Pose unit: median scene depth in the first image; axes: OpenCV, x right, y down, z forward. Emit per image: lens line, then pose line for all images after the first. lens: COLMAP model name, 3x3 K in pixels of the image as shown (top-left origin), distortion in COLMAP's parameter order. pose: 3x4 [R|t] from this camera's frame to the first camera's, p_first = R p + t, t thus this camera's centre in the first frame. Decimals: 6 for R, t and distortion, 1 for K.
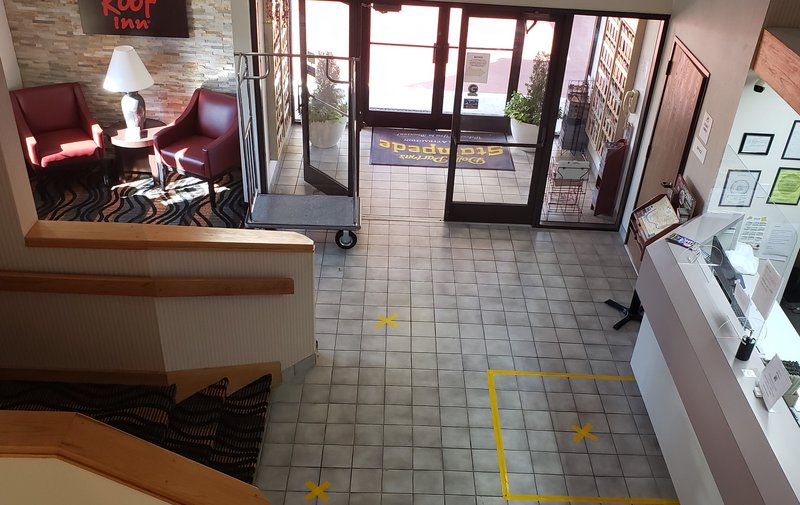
lens RADIAL K [[793.8, 0, 400.0], [0, 793.8, 252.5], [0, 0, 1]] dist [-0.014131, -0.018836]
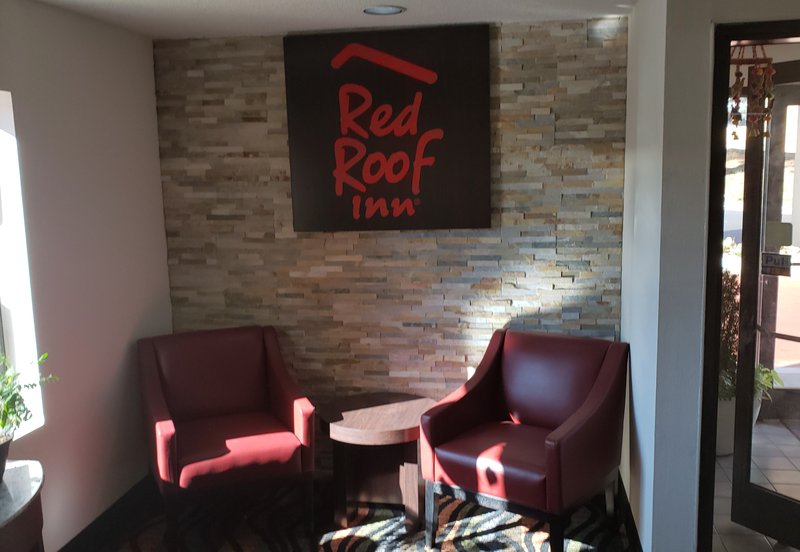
lens RADIAL K [[664.9, 0, 400.0], [0, 664.9, 276.0], [0, 0, 1]] dist [0.072605, -0.003113]
pose [[0.988711, -0.048456, -0.141785, -0.261981], [-0.018692, 0.898985, -0.437579, -0.050166], [0.148666, 0.435290, 0.887931, 0.610256]]
